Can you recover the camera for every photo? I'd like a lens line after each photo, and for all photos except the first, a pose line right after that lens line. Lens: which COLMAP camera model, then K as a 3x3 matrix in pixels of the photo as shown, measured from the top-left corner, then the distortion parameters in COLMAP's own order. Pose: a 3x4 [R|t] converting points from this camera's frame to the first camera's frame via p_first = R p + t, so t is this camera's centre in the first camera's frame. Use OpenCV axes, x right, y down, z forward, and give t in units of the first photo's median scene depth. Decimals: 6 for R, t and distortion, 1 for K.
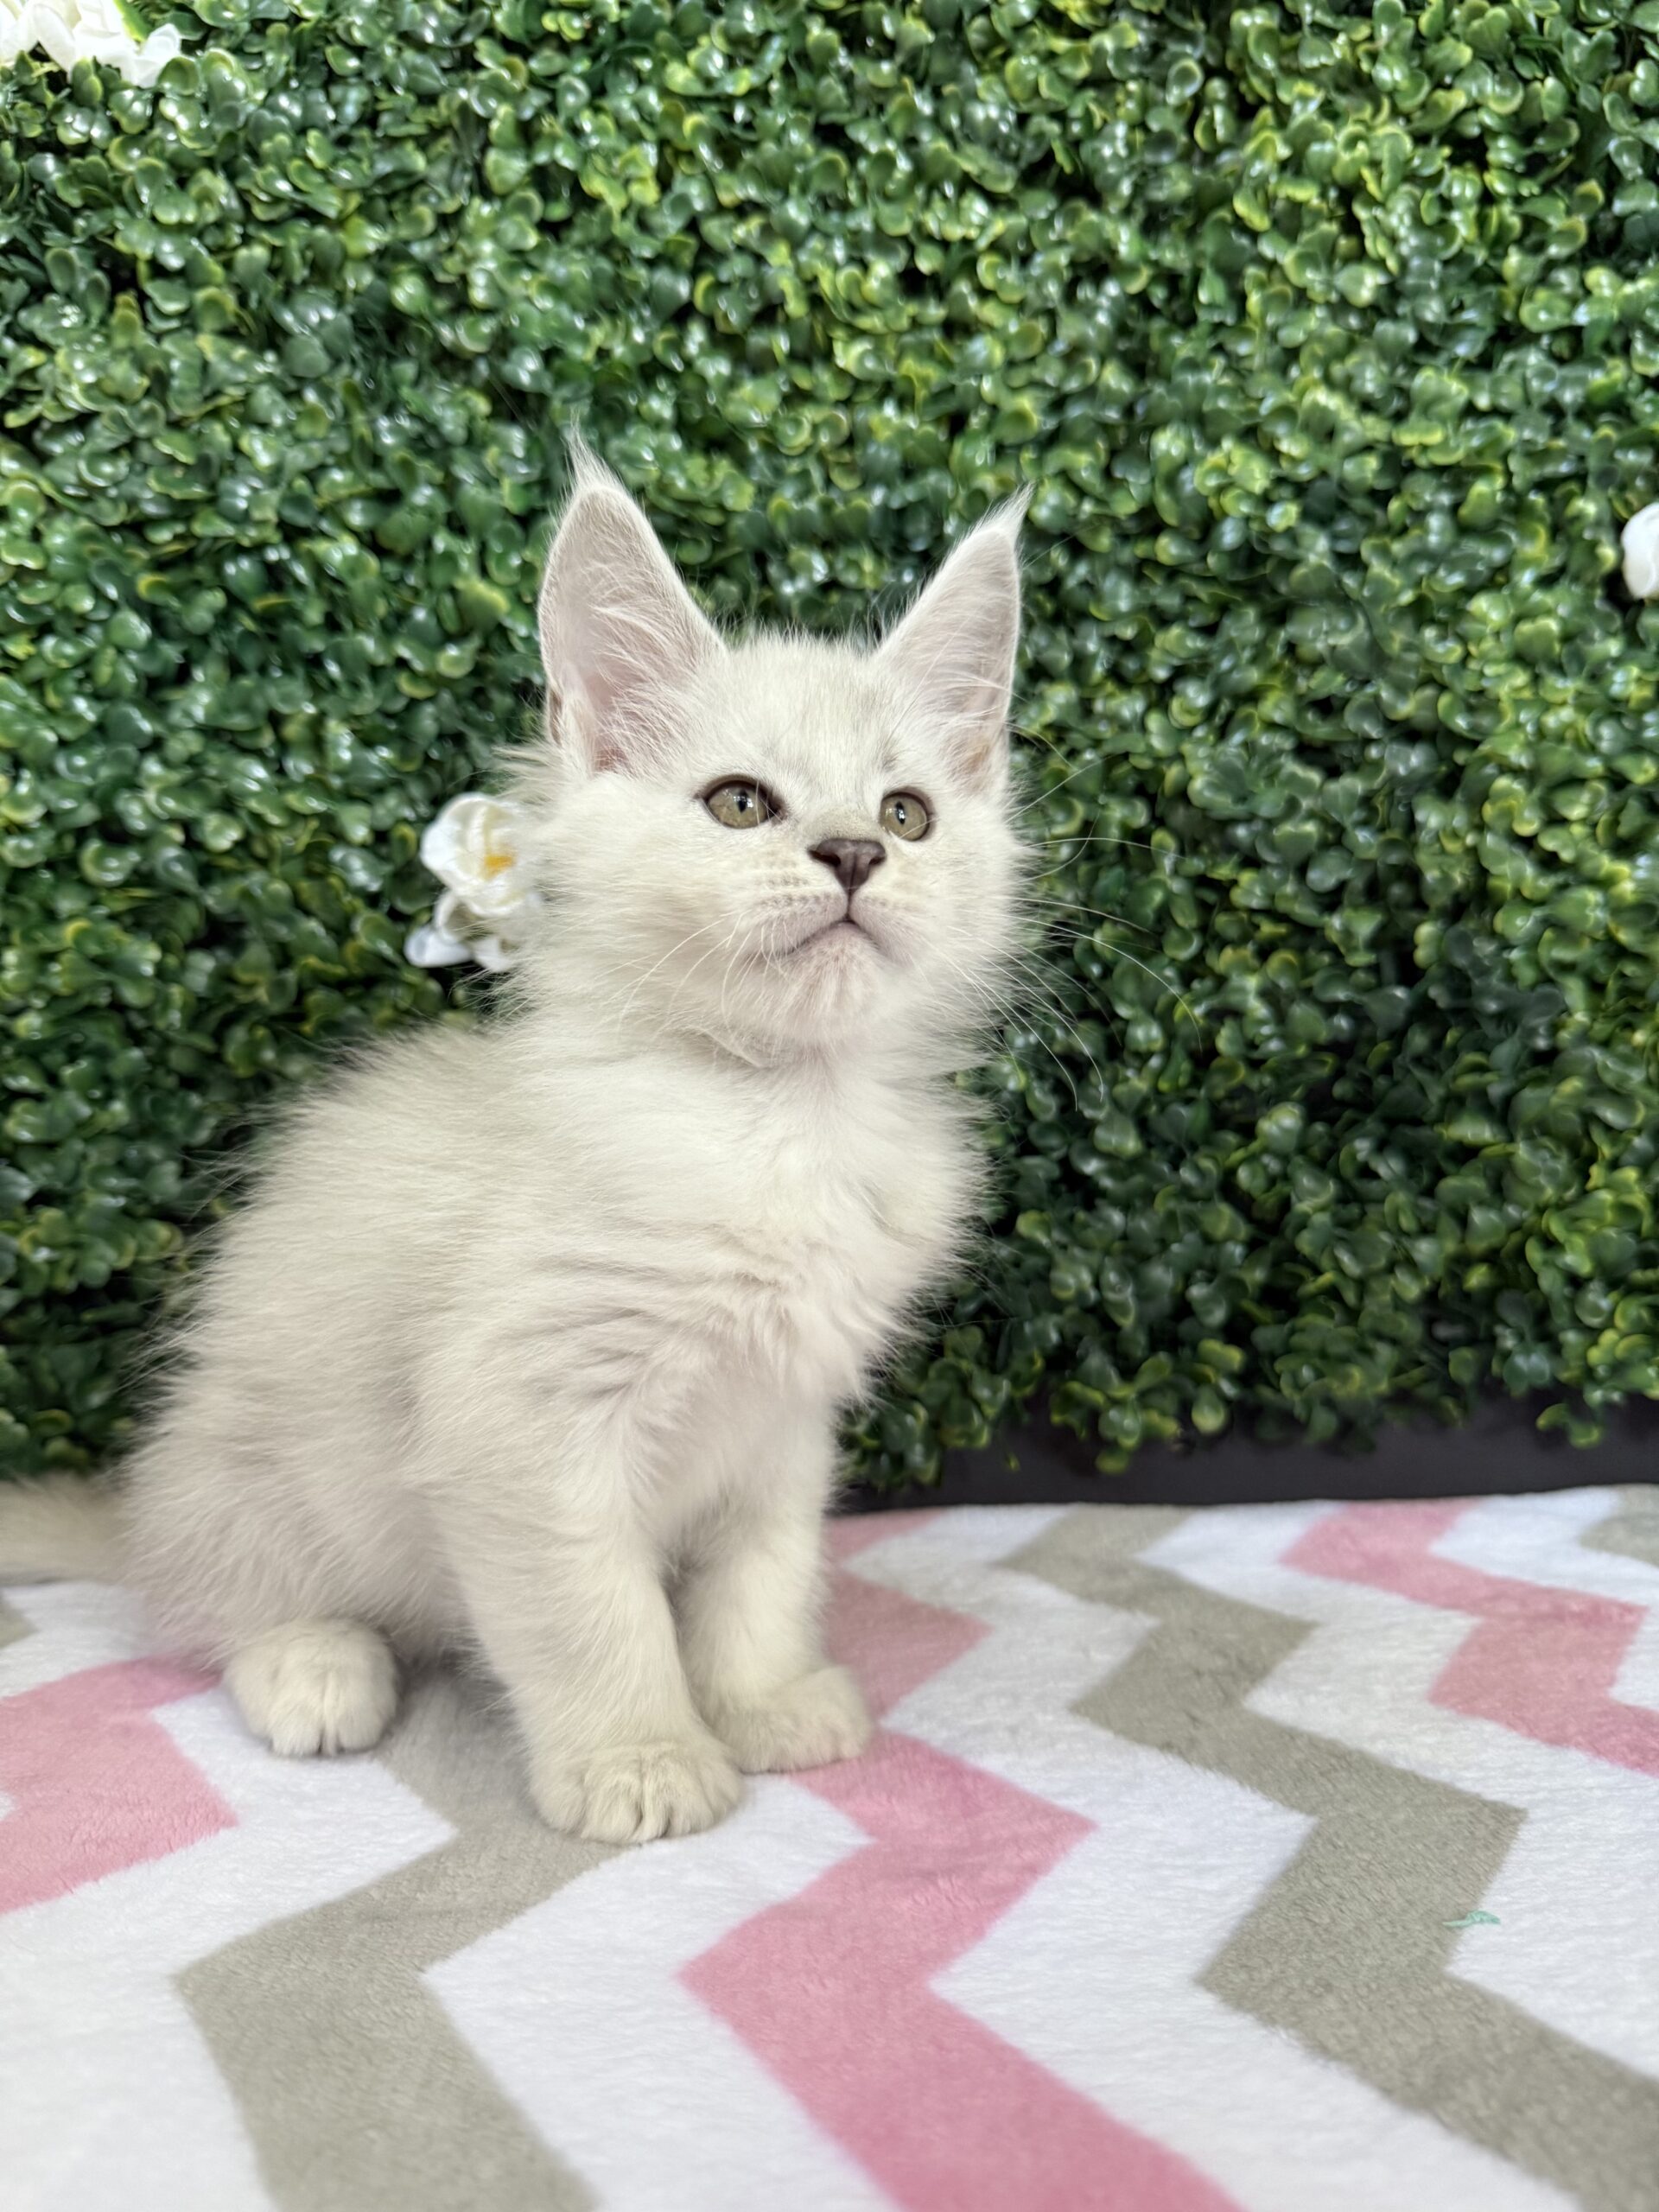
lens RADIAL K [[1559.1, 0, 829.5], [0, 1559.1, 1106.0], [0, 0, 1]] dist [-0.056589, 0.030094]
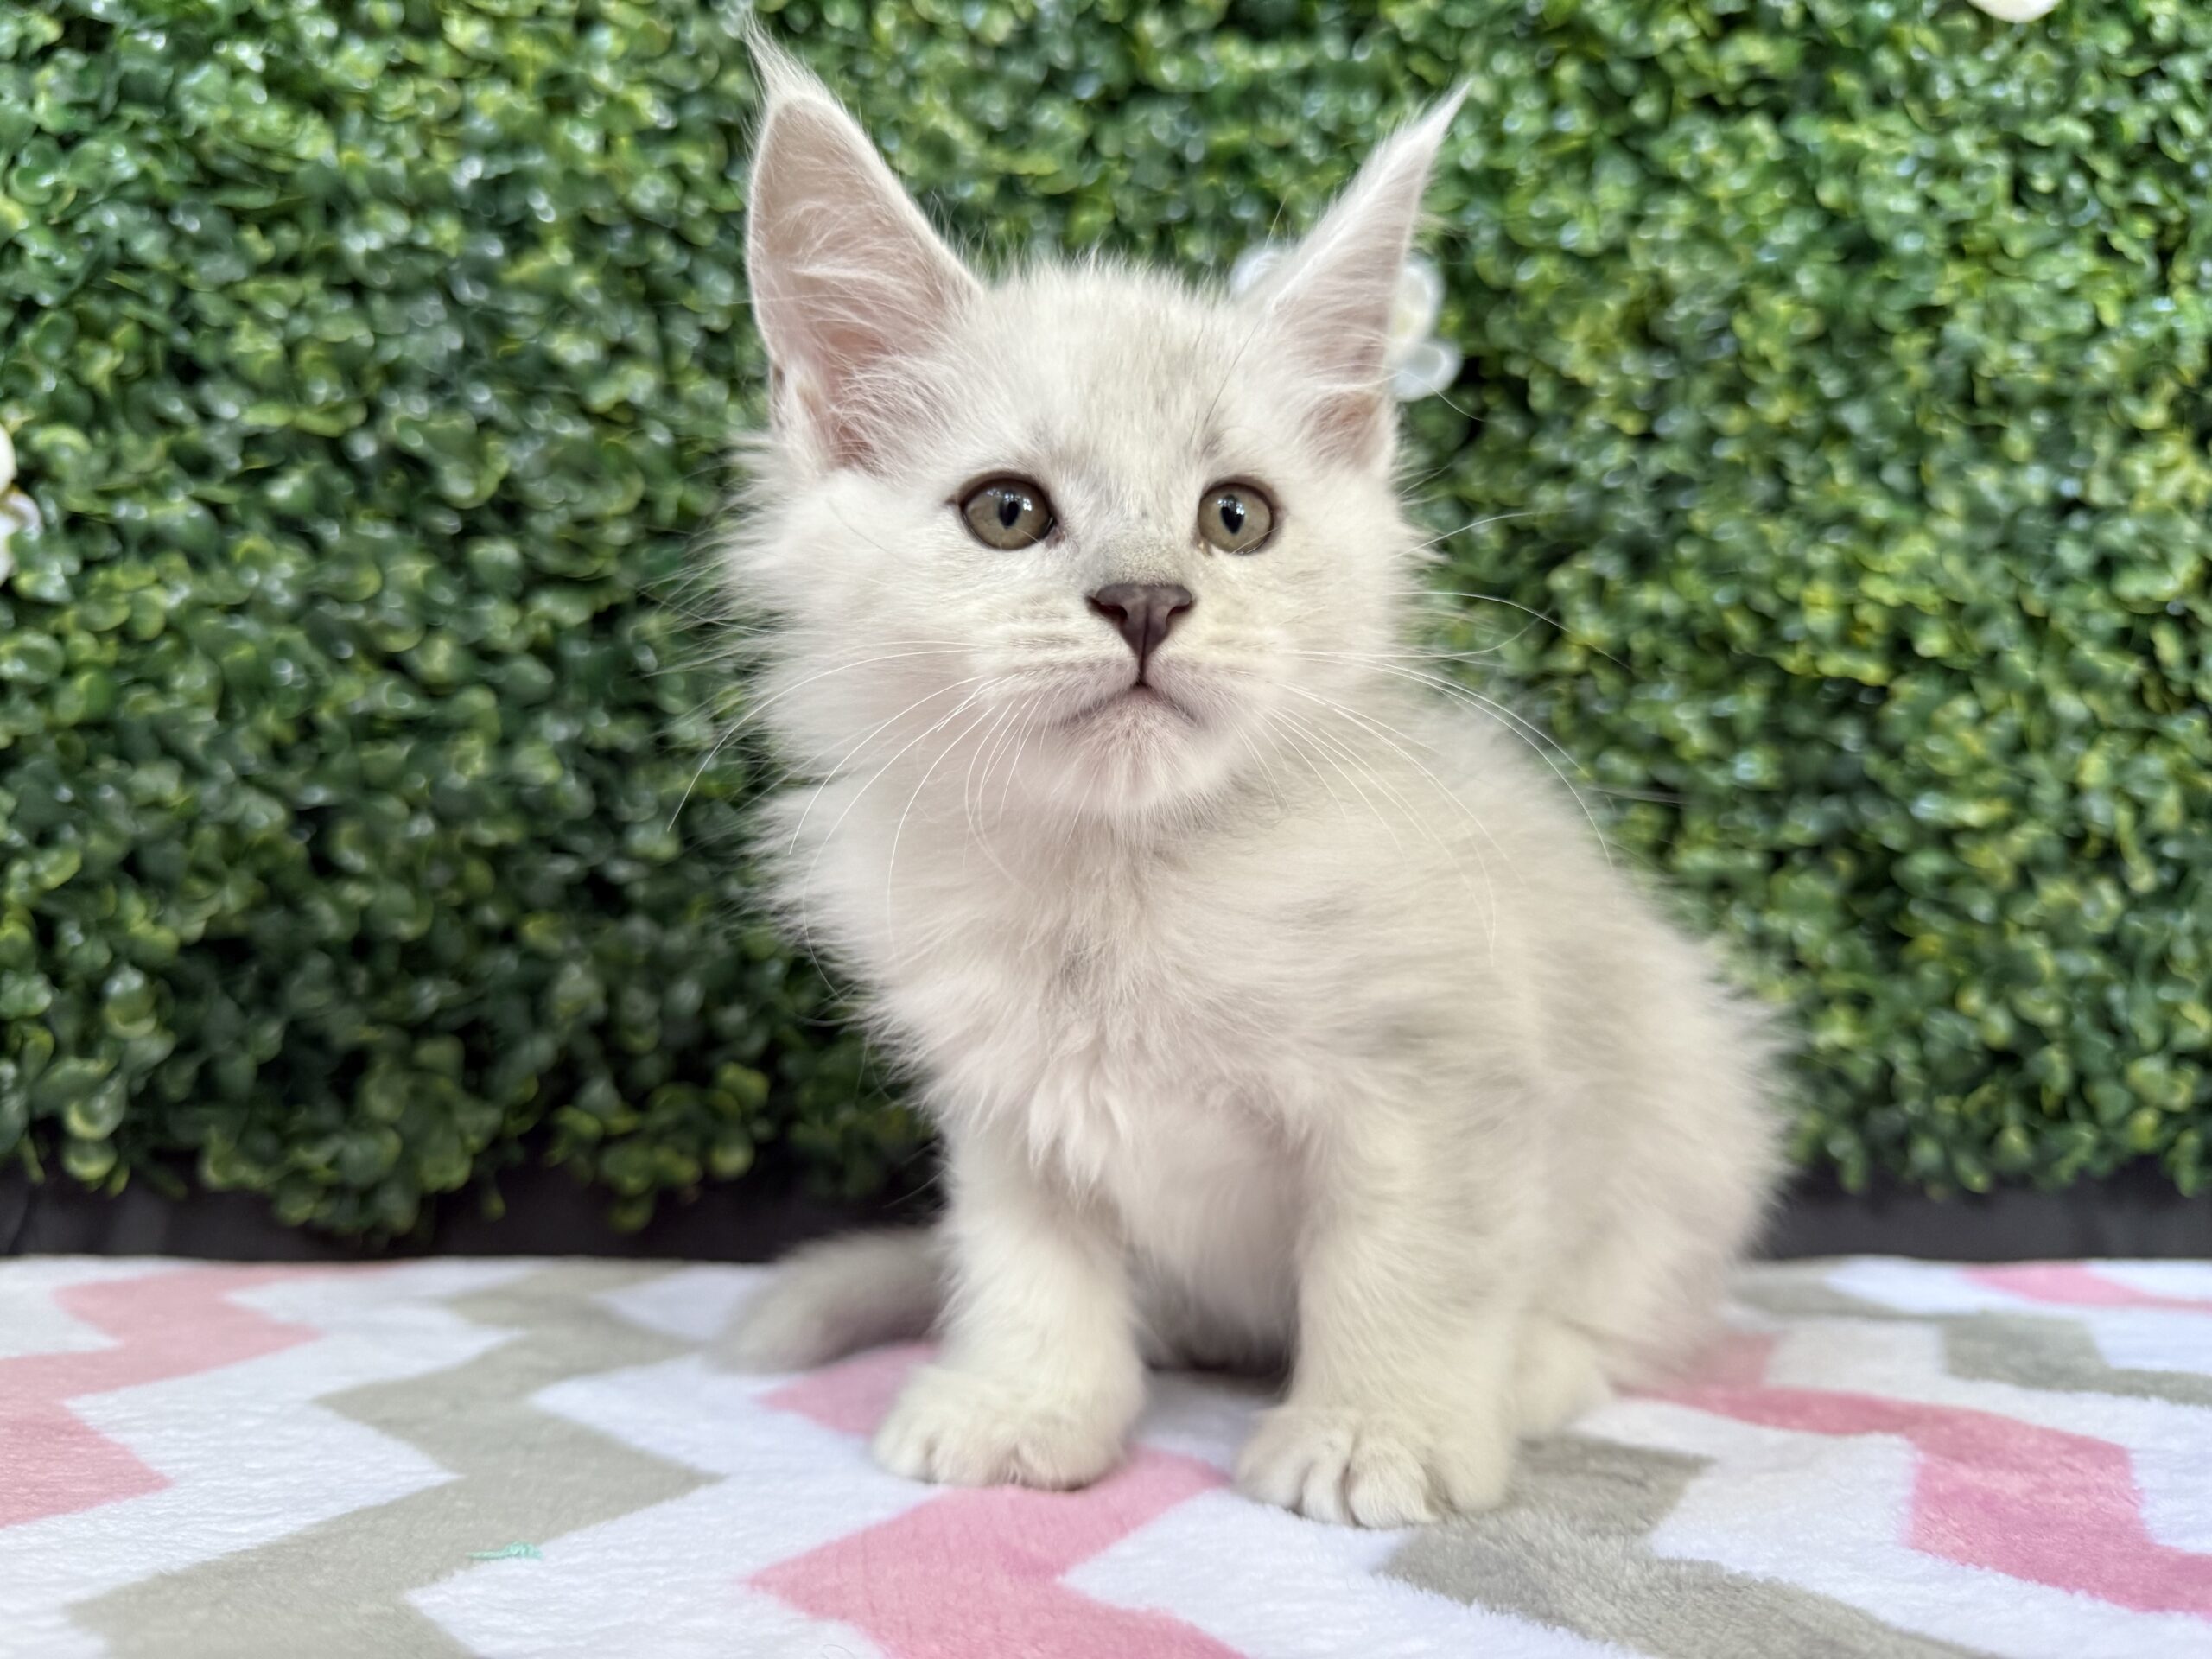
lens RADIAL K [[1559.1, 0, 1098.8], [0, 1559.1, 872.3], [0, 0, 1]] dist [-0.056589, 0.030094]
pose [[0.987376, 0.061964, 0.145769, 0.303561], [-0.040222, 0.988224, -0.147631, 0.157256], [-0.153200, 0.139904, 0.978242, 0.084927]]
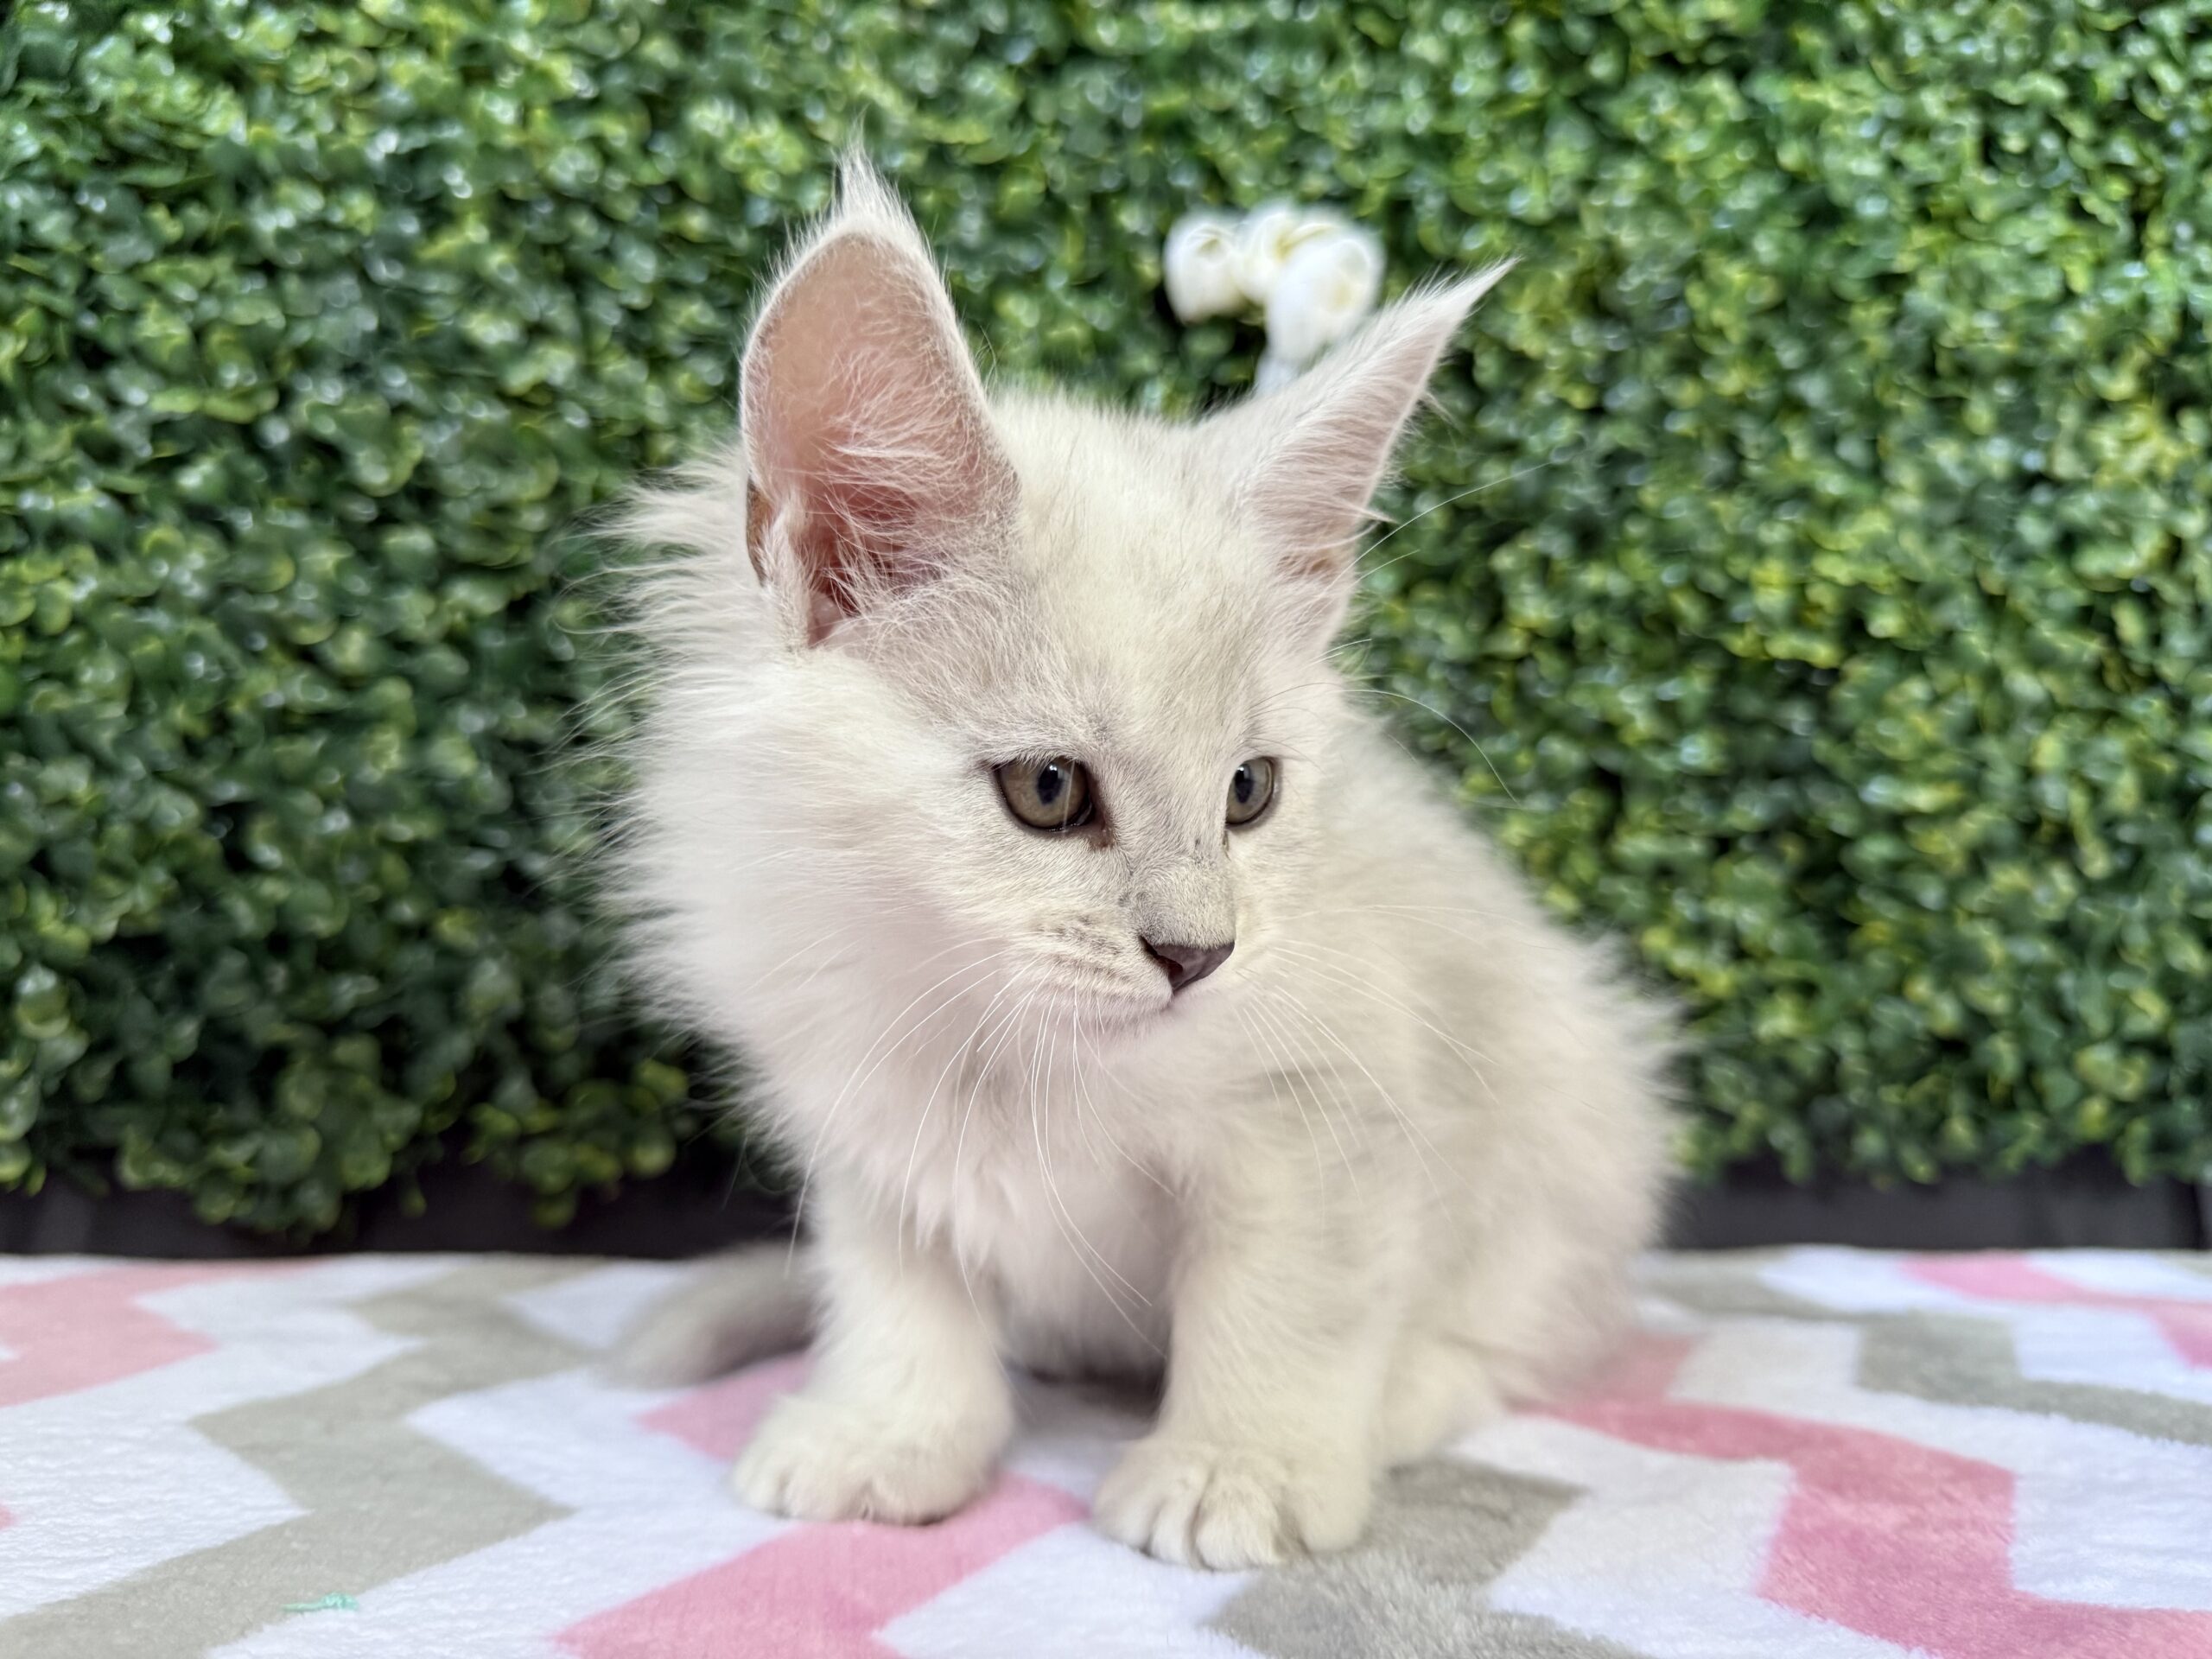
lens RADIAL K [[1563.1, 0, 1109.8], [0, 1563.1, 871.0], [0, 0, 1]] dist [-0.062802, 0.033694]
pose [[0.988224, 0.054483, 0.142985, 0.355609], [-0.038100, 0.992645, -0.114912, 0.128646], [-0.148194, 0.108111, 0.983031, 0.085818]]
